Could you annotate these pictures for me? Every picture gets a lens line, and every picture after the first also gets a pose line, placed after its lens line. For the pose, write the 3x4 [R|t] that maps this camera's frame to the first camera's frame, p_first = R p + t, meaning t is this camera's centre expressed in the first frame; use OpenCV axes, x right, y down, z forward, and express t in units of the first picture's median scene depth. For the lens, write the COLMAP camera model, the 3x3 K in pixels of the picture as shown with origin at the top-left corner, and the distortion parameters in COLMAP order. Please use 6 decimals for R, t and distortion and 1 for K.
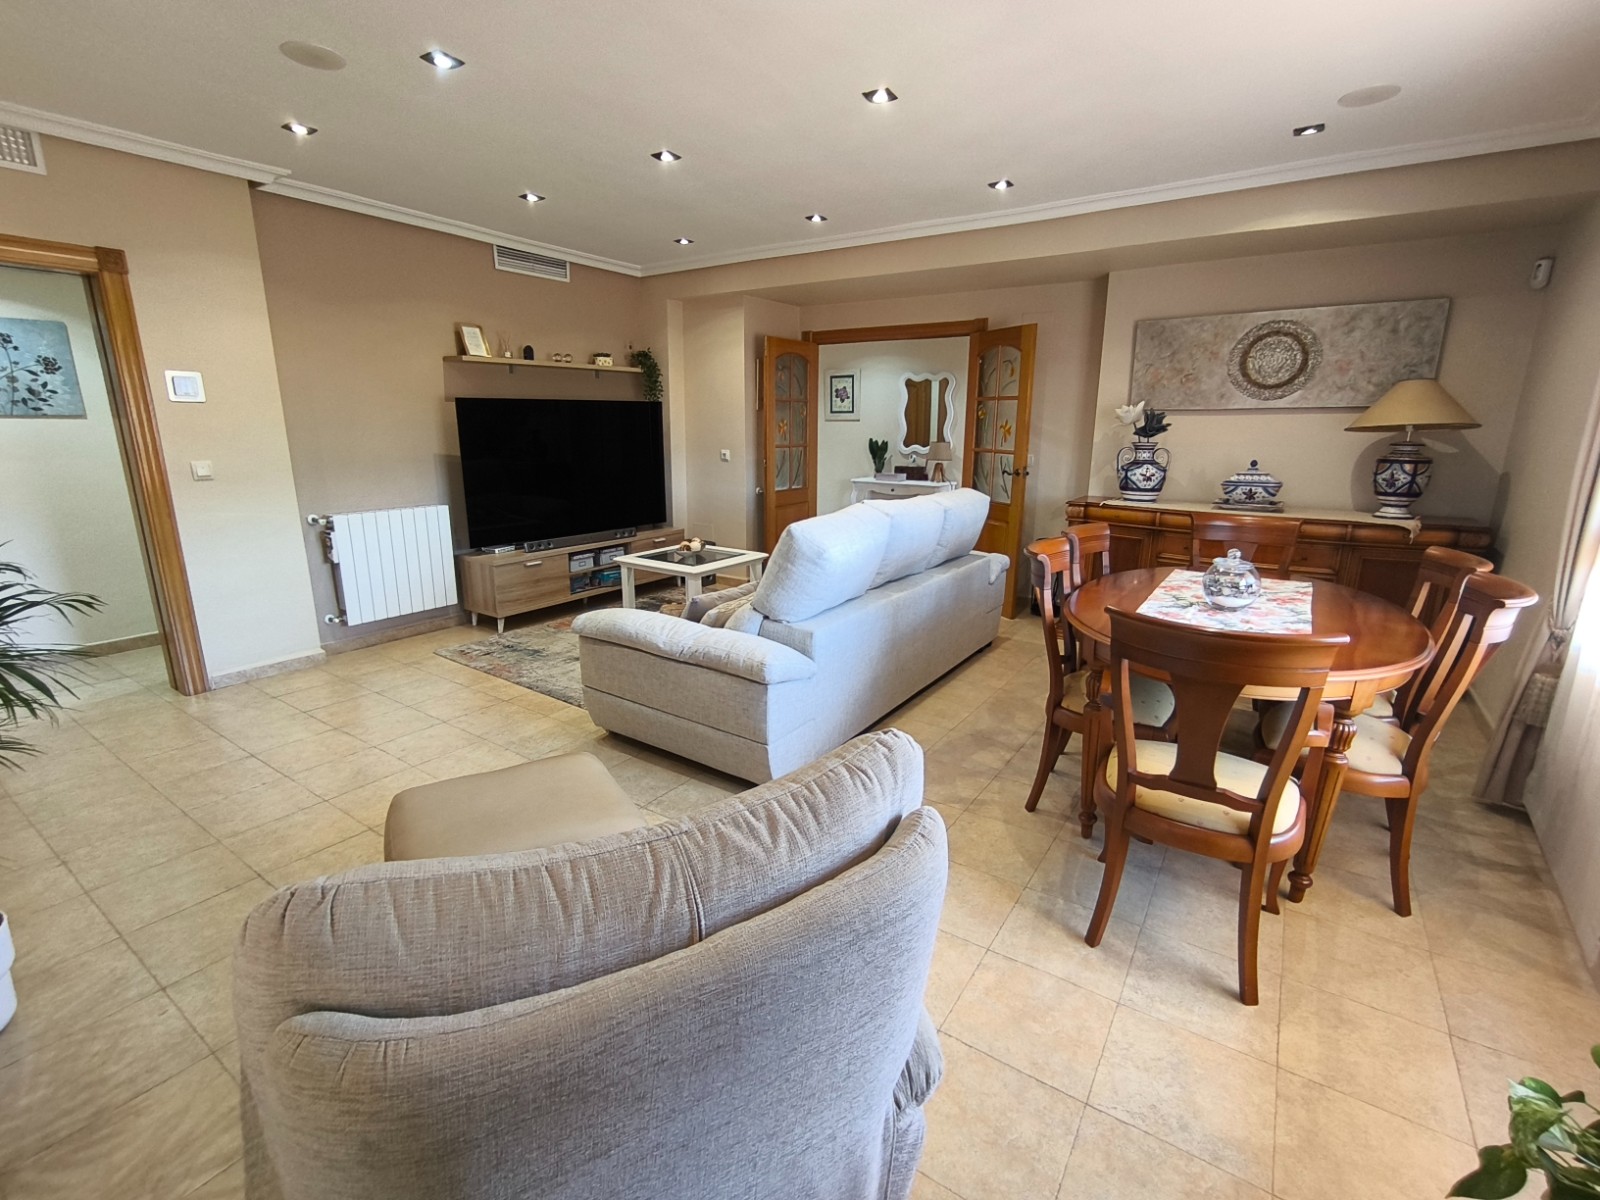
lens RADIAL K [[718.7, 0, 794.3], [0, 718.7, 597.2], [0, 0, 1]] dist [-0.007839, 0.000887]
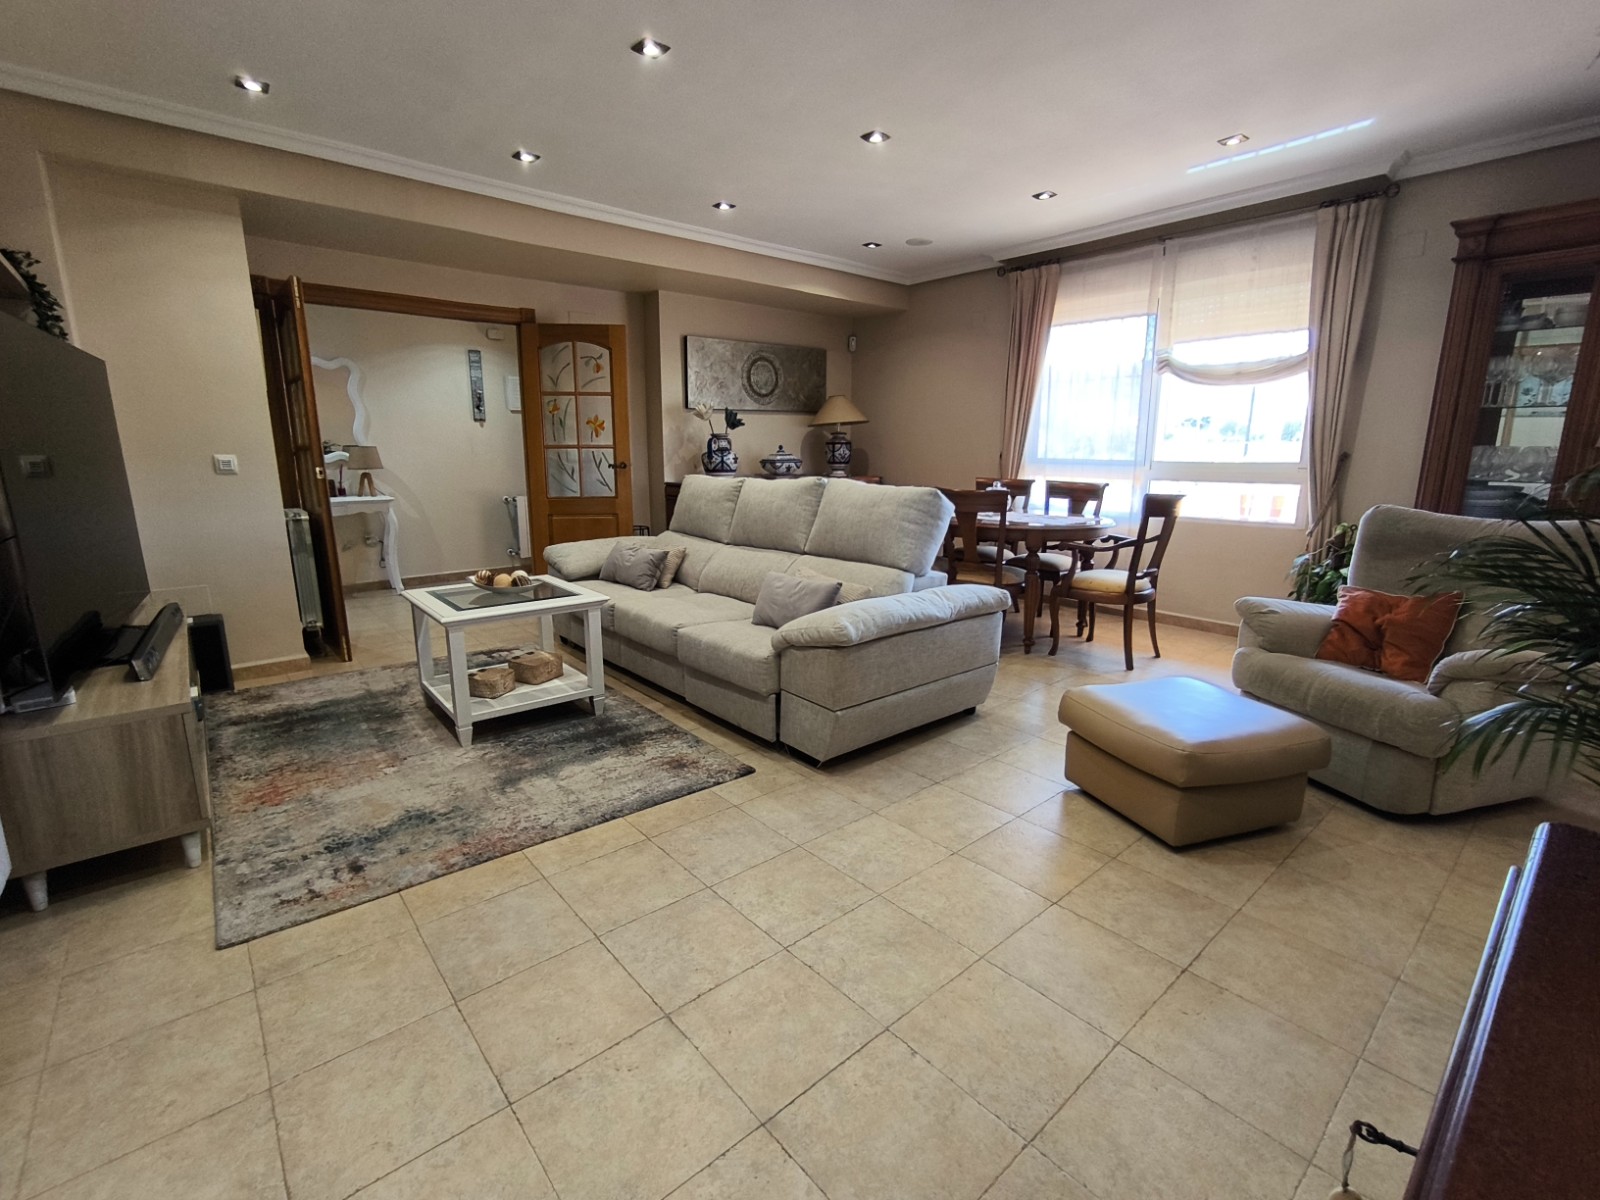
lens RADIAL K [[718.7, 0, 789.9], [0, 718.7, 589.2], [0, 0, 1]] dist [-0.007839, 0.000887]
pose [[0.270630, -0.196988, 0.942314, -0.784244], [0.226908, 0.964314, 0.136420, -0.101475], [-0.935560, 0.176899, 0.305671, 0.572815]]
